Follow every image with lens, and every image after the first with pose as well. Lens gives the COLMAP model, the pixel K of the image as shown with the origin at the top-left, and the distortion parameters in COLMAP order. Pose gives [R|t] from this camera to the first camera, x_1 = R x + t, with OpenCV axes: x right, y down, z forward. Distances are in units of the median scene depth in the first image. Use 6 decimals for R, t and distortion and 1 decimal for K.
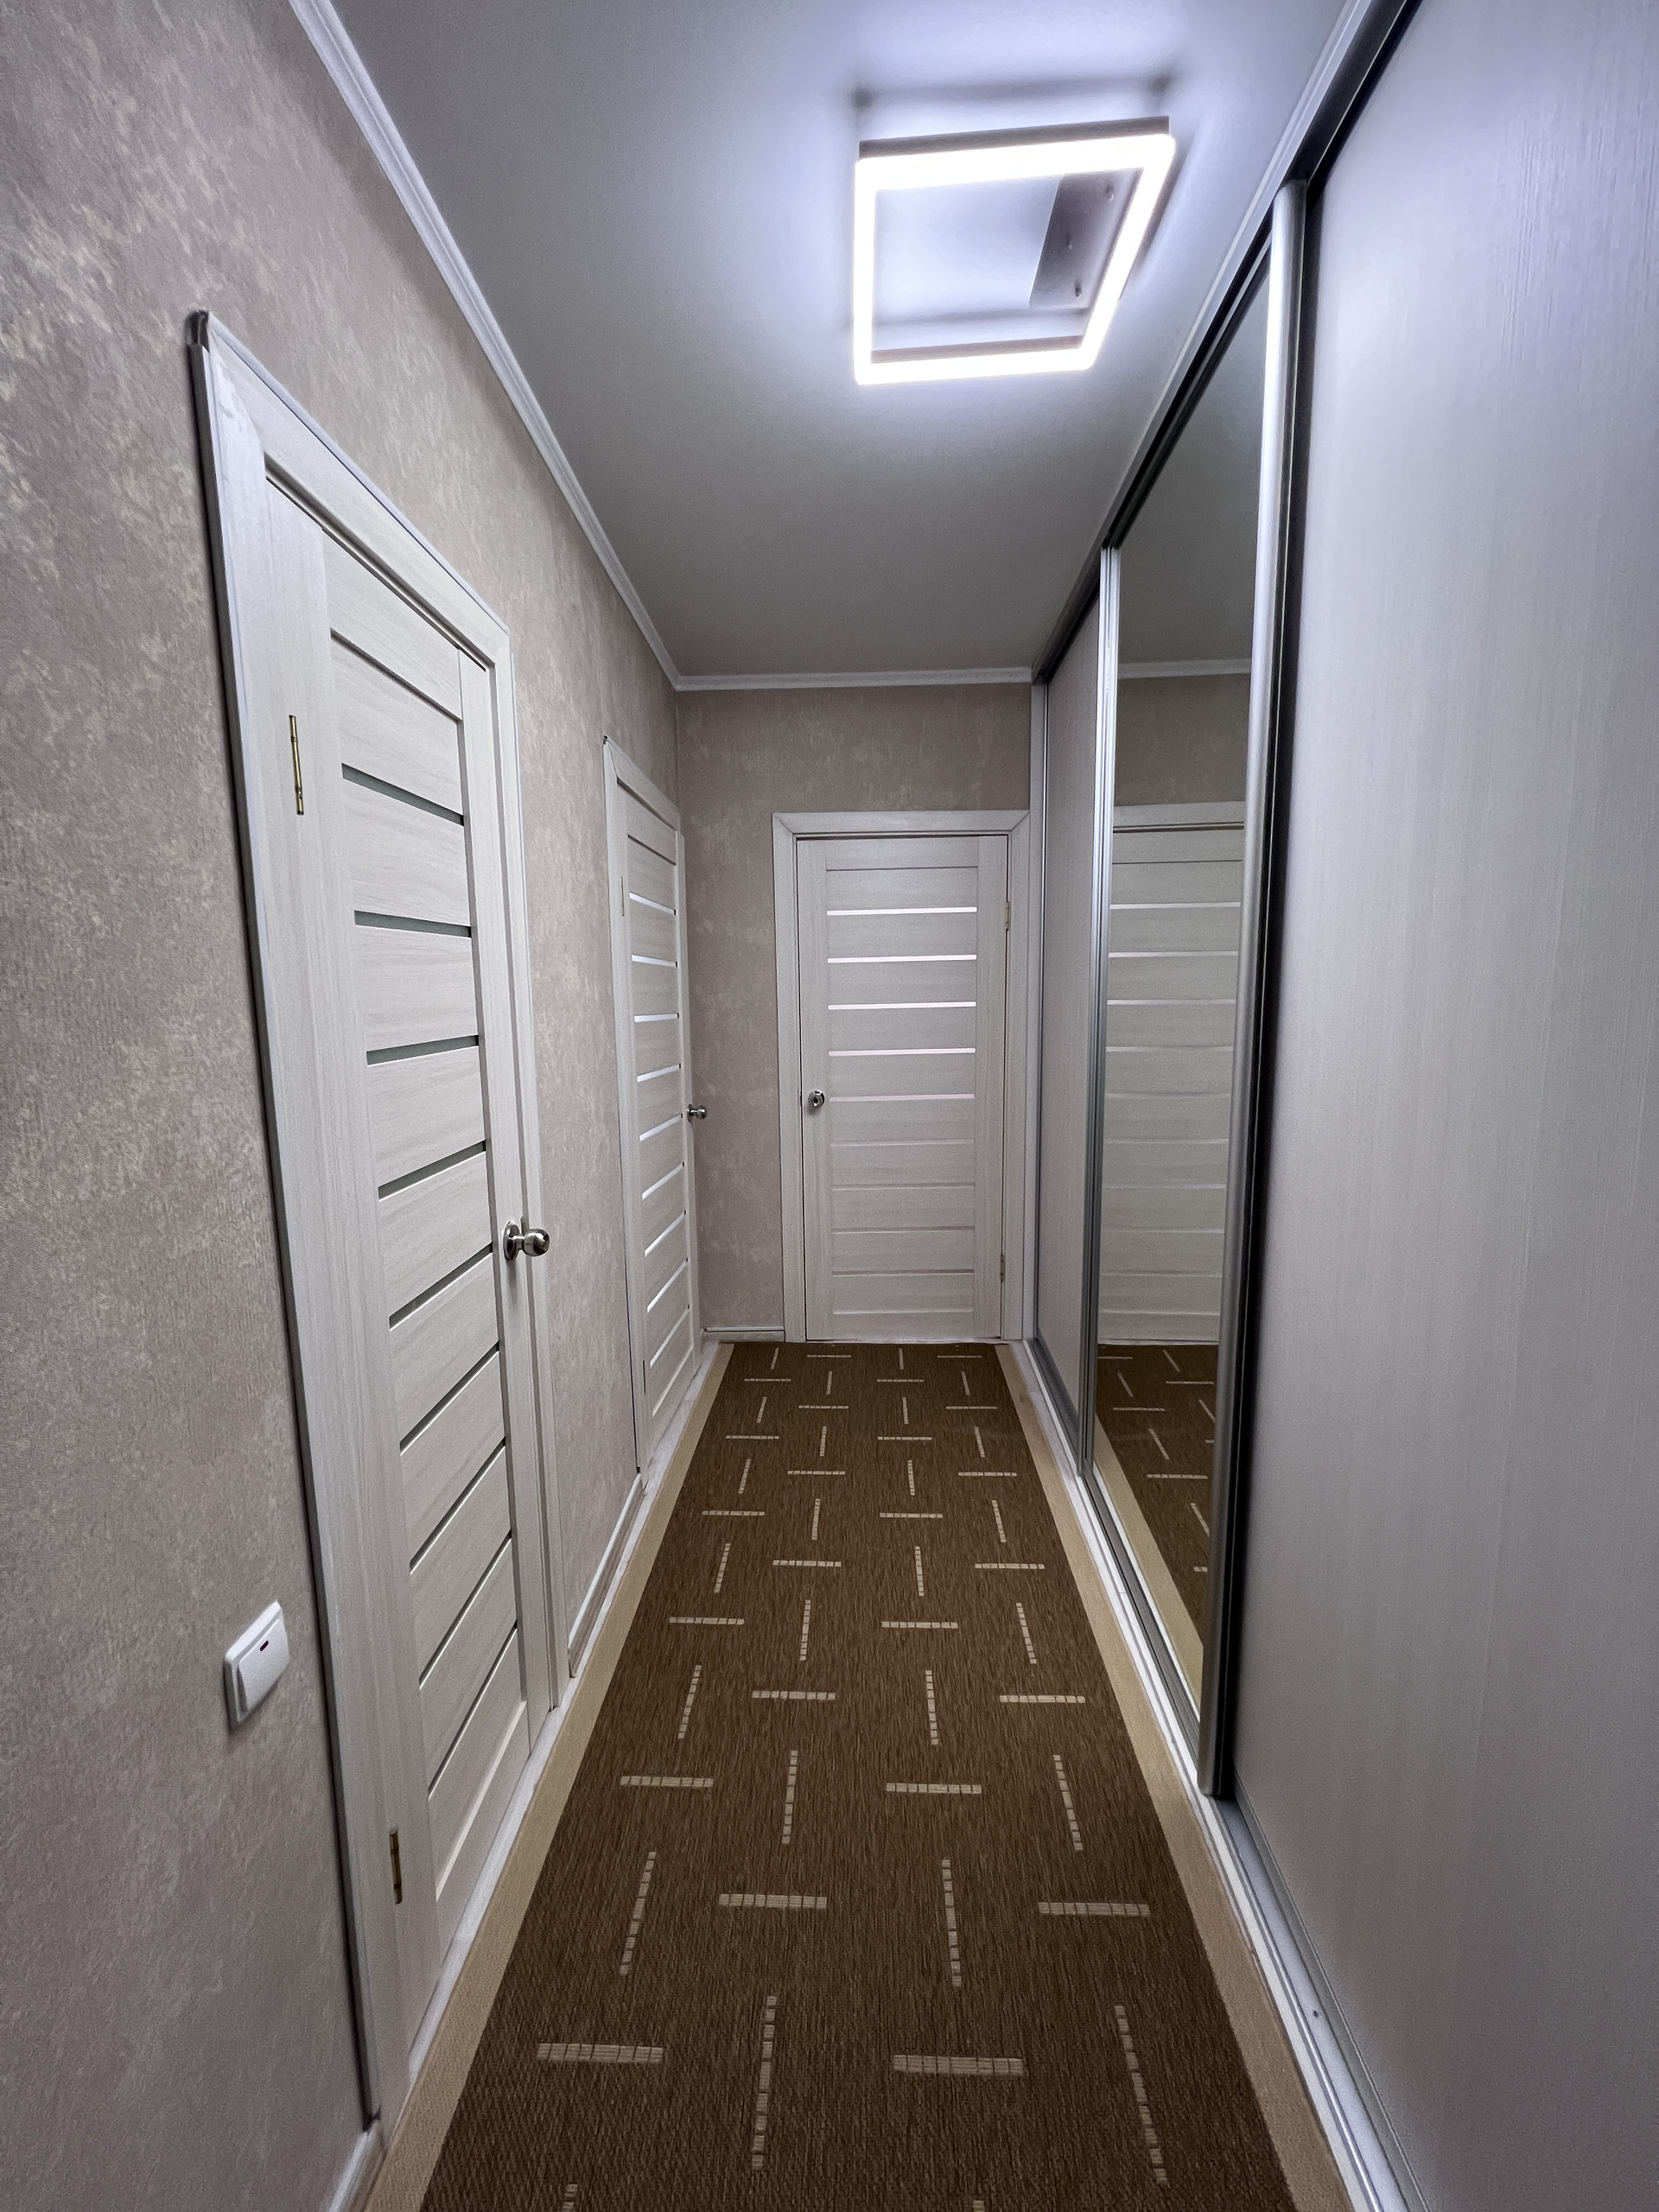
lens RADIAL K [[884.3, 0, 827.8], [0, 884.3, 1103.3], [0, 0, 1]] dist [-0.003966, 0.001358]
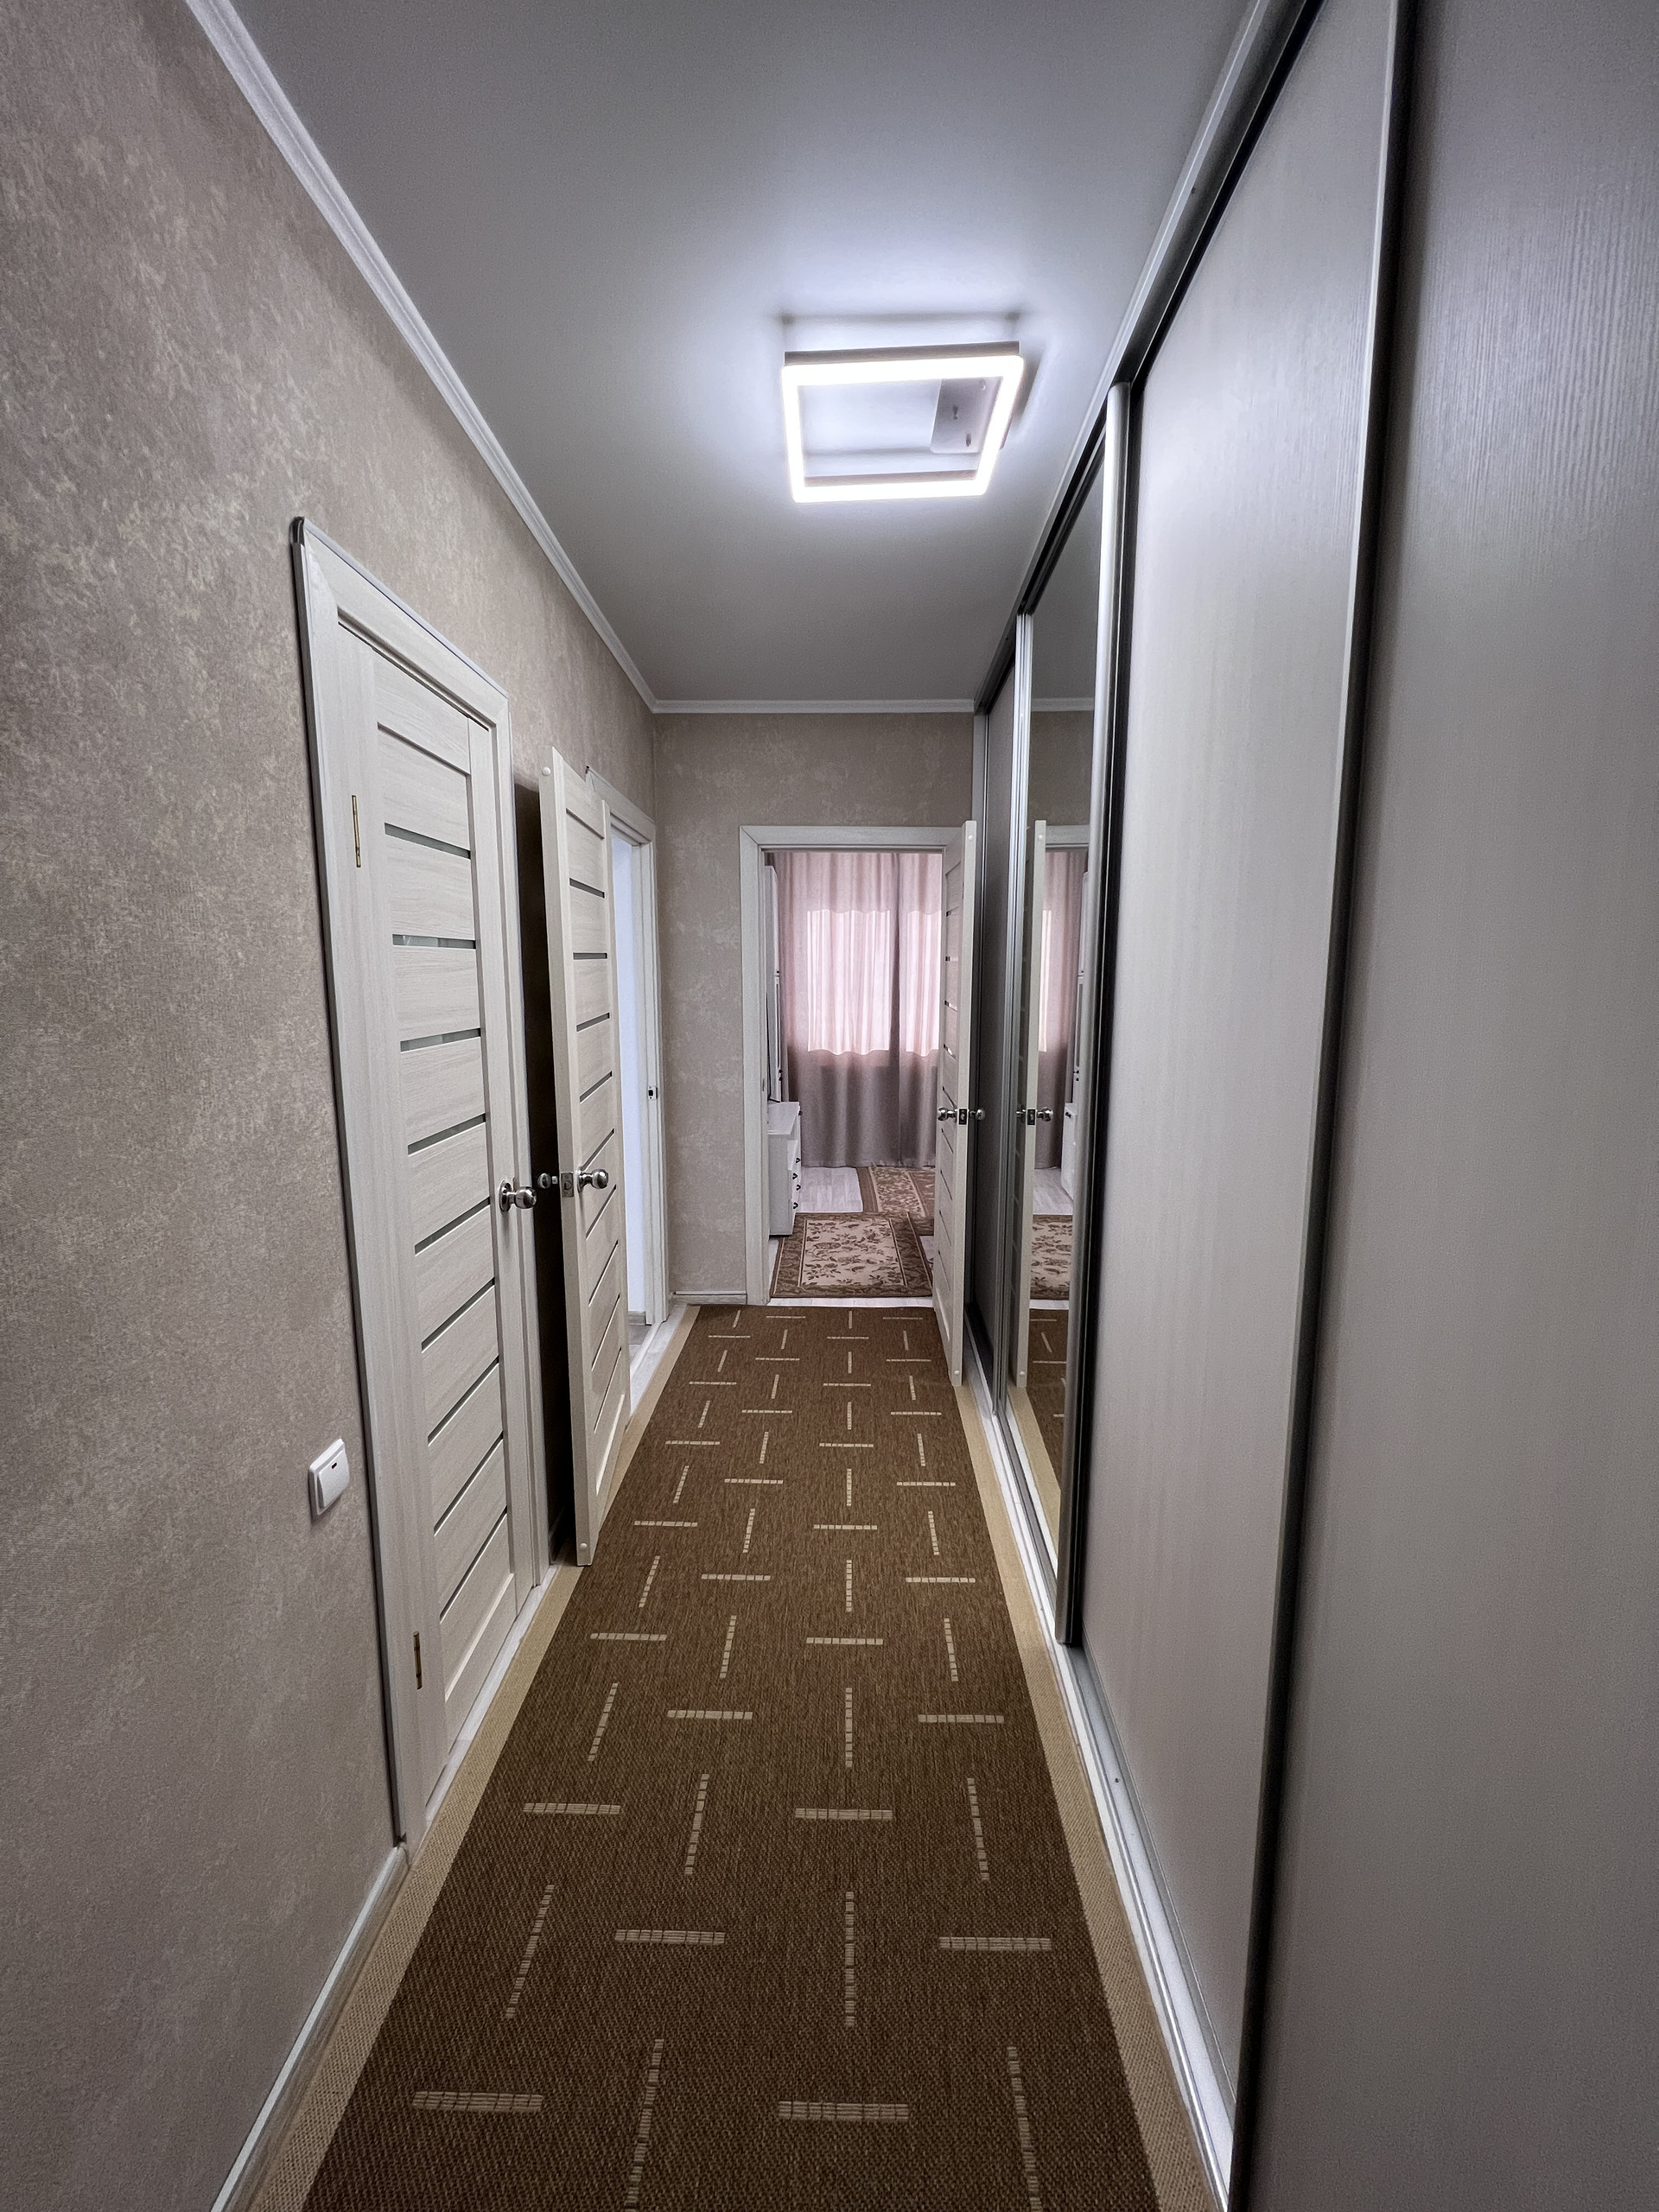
lens RADIAL K [[884.3, 0, 827.9], [0, 884.3, 1102.5], [0, 0, 1]] dist [-0.003966, 0.001358]
pose [[0.999718, 0.012775, 0.020007, 0.074177], [-0.013029, 0.999835, 0.012628, 0.005691], [-0.019842, -0.012885, 0.999720, -0.274689]]
